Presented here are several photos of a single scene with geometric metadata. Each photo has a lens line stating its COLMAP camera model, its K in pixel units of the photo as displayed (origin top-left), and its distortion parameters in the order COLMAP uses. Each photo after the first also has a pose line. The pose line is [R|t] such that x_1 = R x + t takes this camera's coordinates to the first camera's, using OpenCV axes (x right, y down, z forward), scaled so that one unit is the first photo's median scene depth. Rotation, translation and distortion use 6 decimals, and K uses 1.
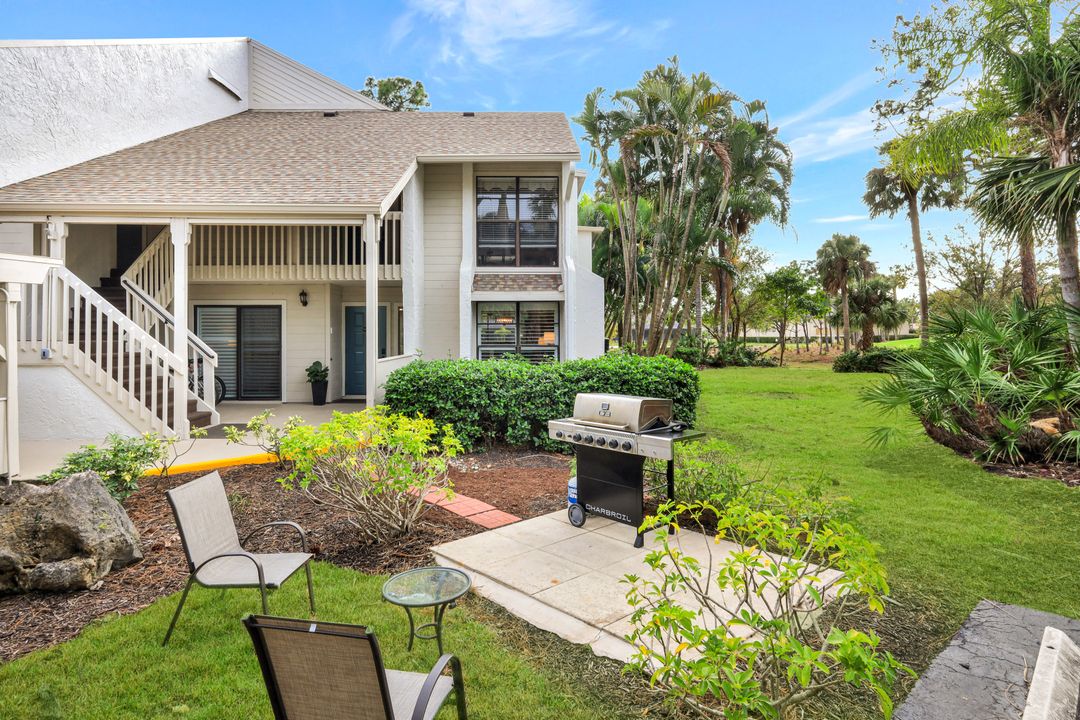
lens RADIAL K [[601.7, 0, 539.3], [0, 601.7, 330.4], [0, 0, 1]] dist [0.001364, 0.000991]
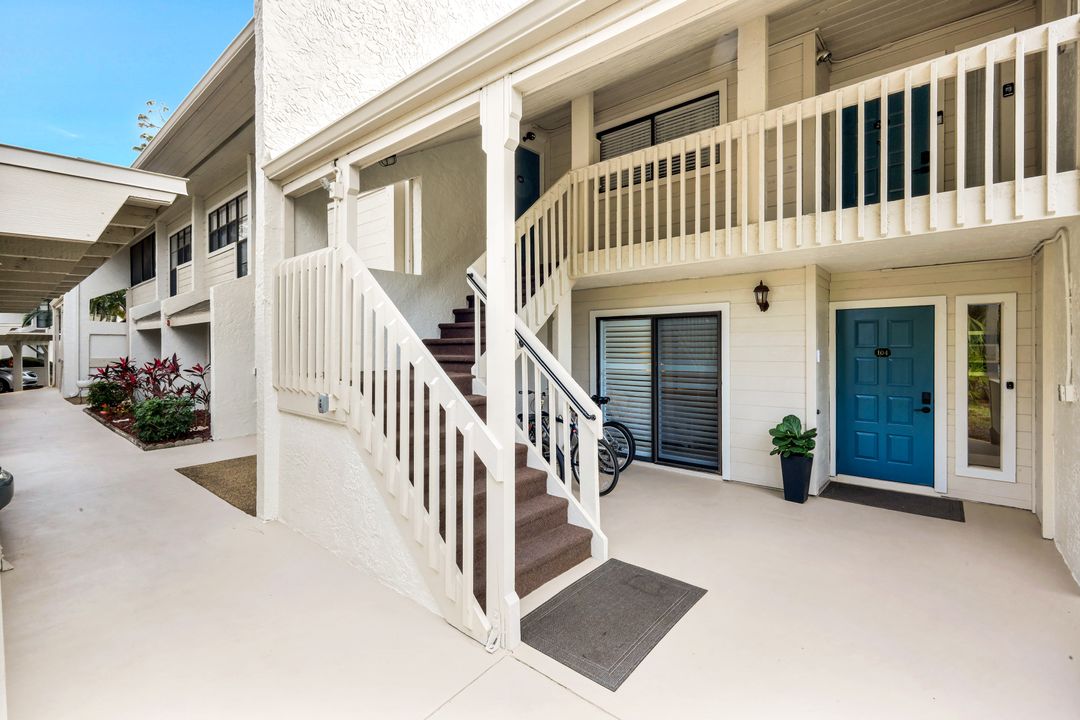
lens RADIAL K [[466.6, 0, 538.5], [0, 466.6, 351.3], [0, 0, 1]] dist [0.000162, -0.000025]
pose [[0.741768, 0.004344, -0.670643, -0.261557], [0.003799, 0.999936, 0.010678, -0.009155], [0.670646, -0.010468, 0.741704, 0.556847]]
